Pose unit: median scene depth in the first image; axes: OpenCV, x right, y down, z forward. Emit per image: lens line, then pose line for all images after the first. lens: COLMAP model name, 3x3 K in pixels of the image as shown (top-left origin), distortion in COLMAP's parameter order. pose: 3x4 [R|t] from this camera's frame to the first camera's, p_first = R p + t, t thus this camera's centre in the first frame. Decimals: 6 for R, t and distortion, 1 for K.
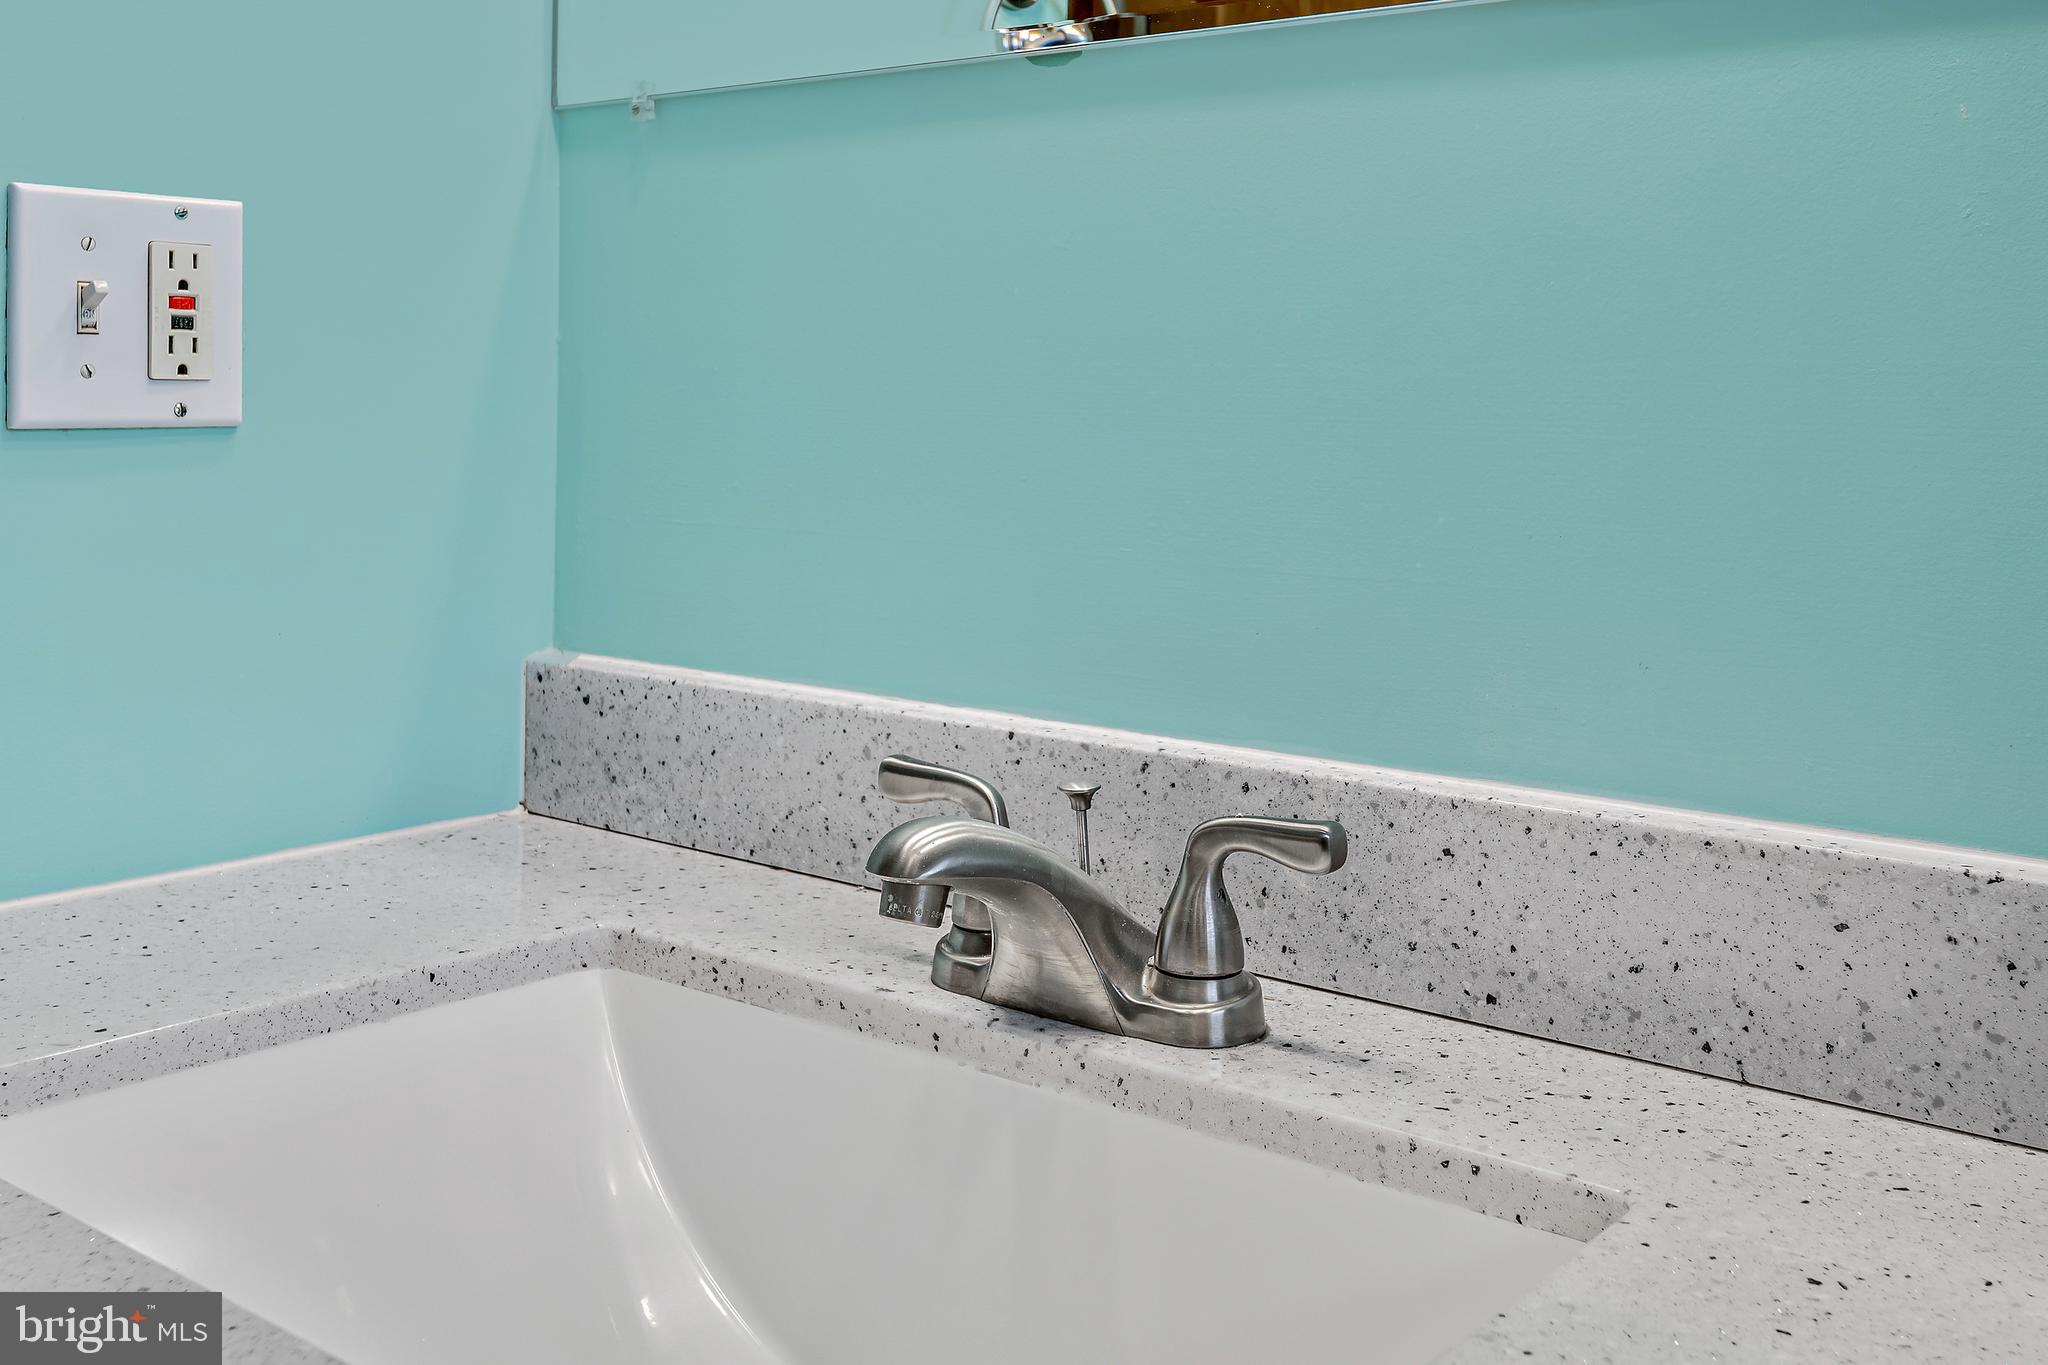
lens RADIAL K [[2049.1, 0, 1098.1], [0, 2049.1, 679.4], [0, 0, 1]] dist [-0.003403, 0.000281]
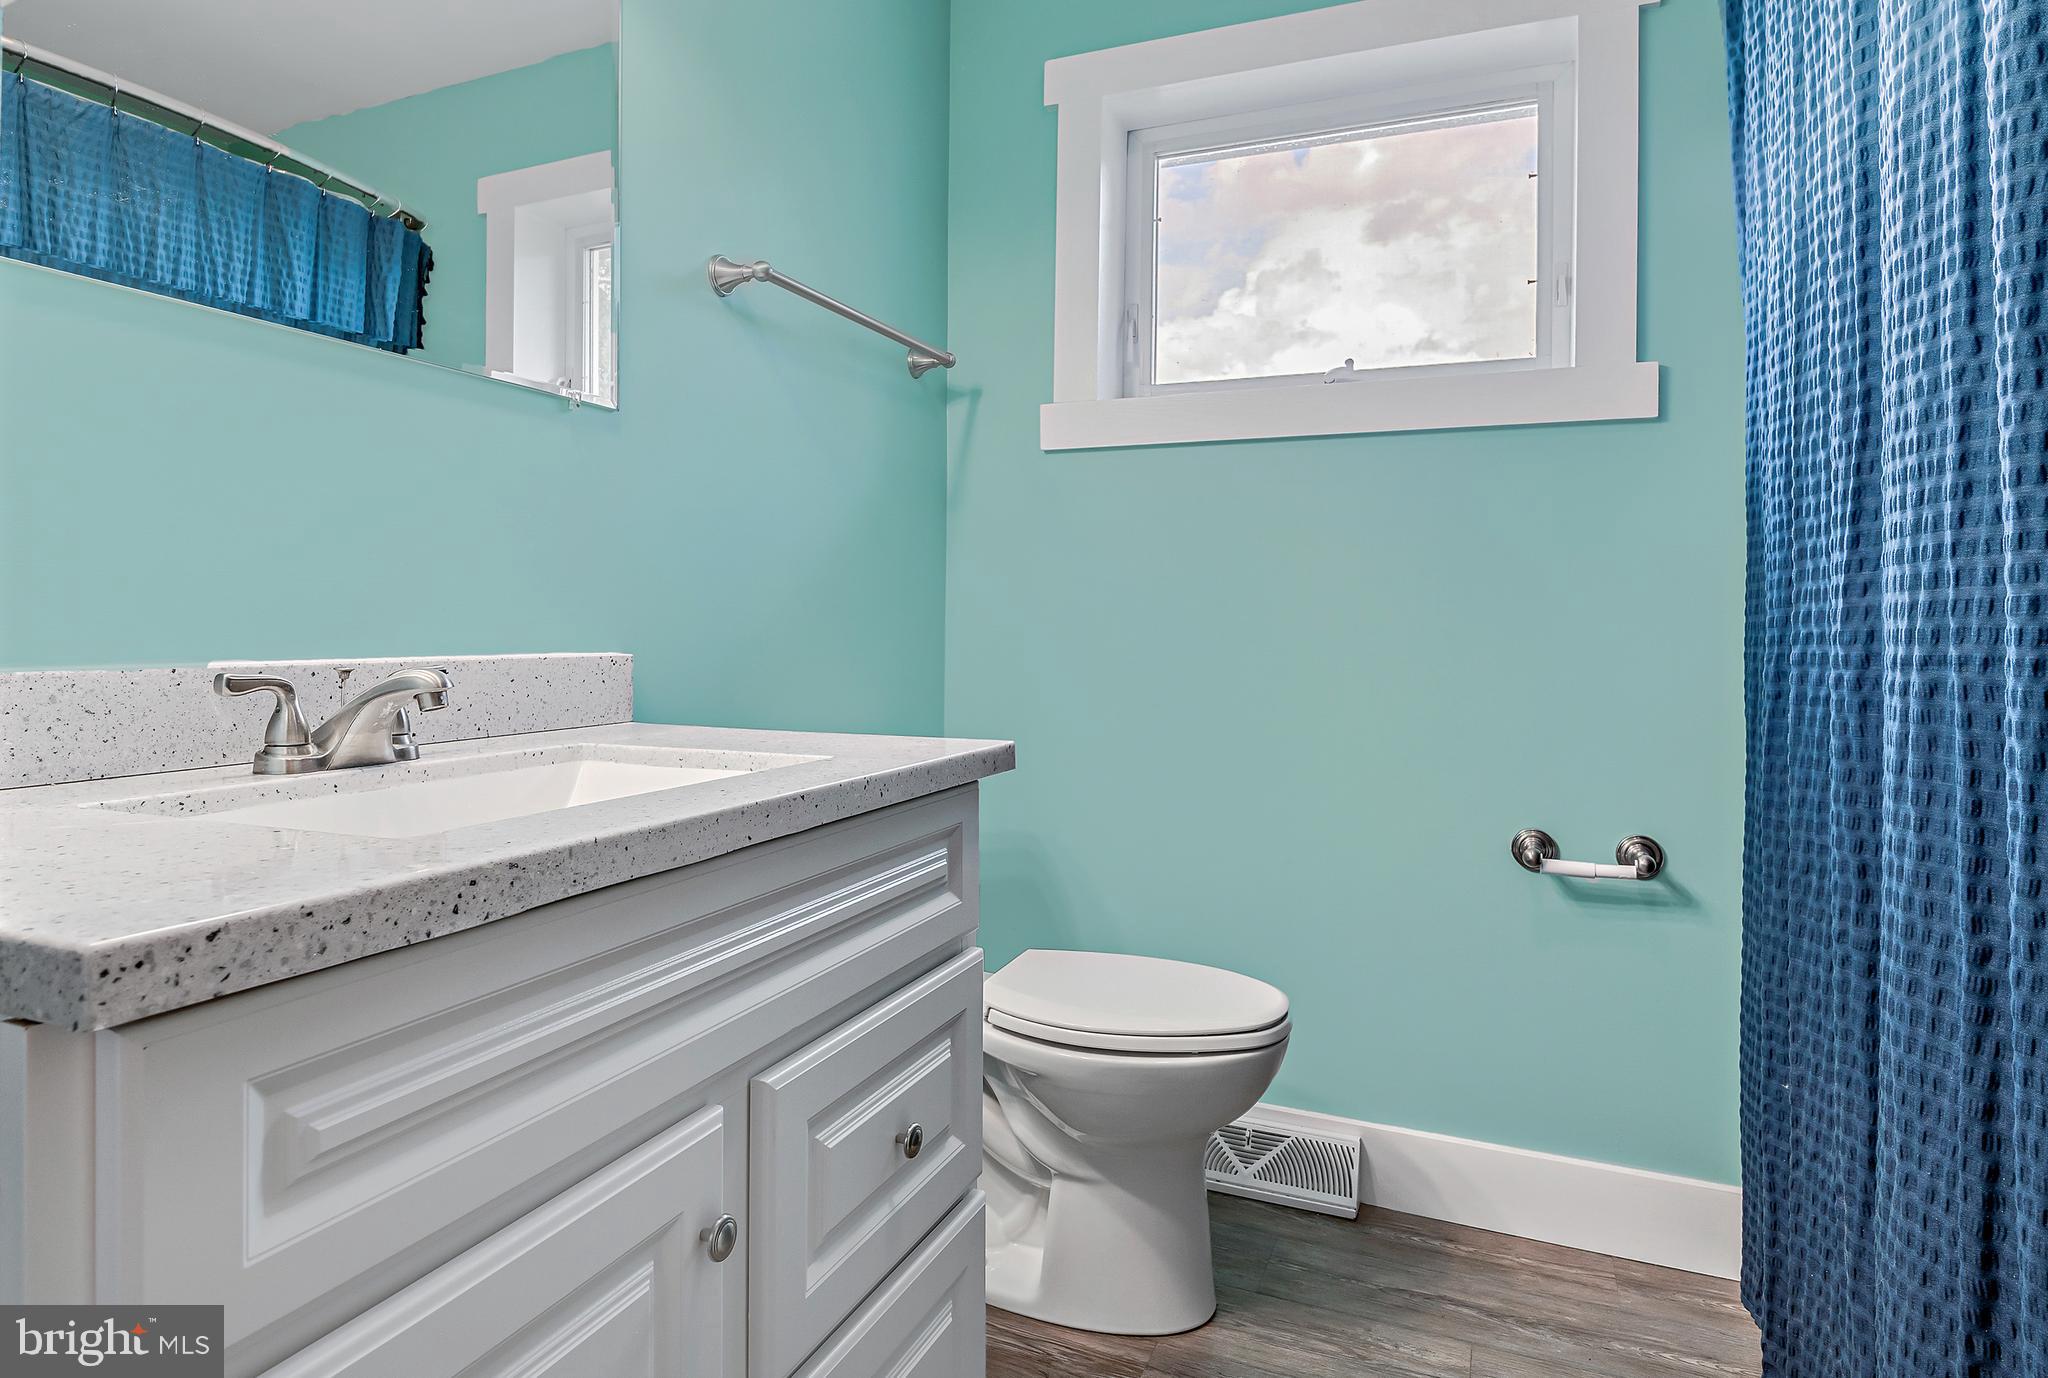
lens RADIAL K [[1179.6, 0, 1024.0], [0, 1179.6, 689.0], [0, 0, 1]] dist [-0.000486, -0.000371]
pose [[-0.284124, -0.067204, 0.956430, -1.530129], [0.121448, 0.986983, 0.105428, 0.027948], [-0.951065, 0.146111, -0.272263, 0.638433]]
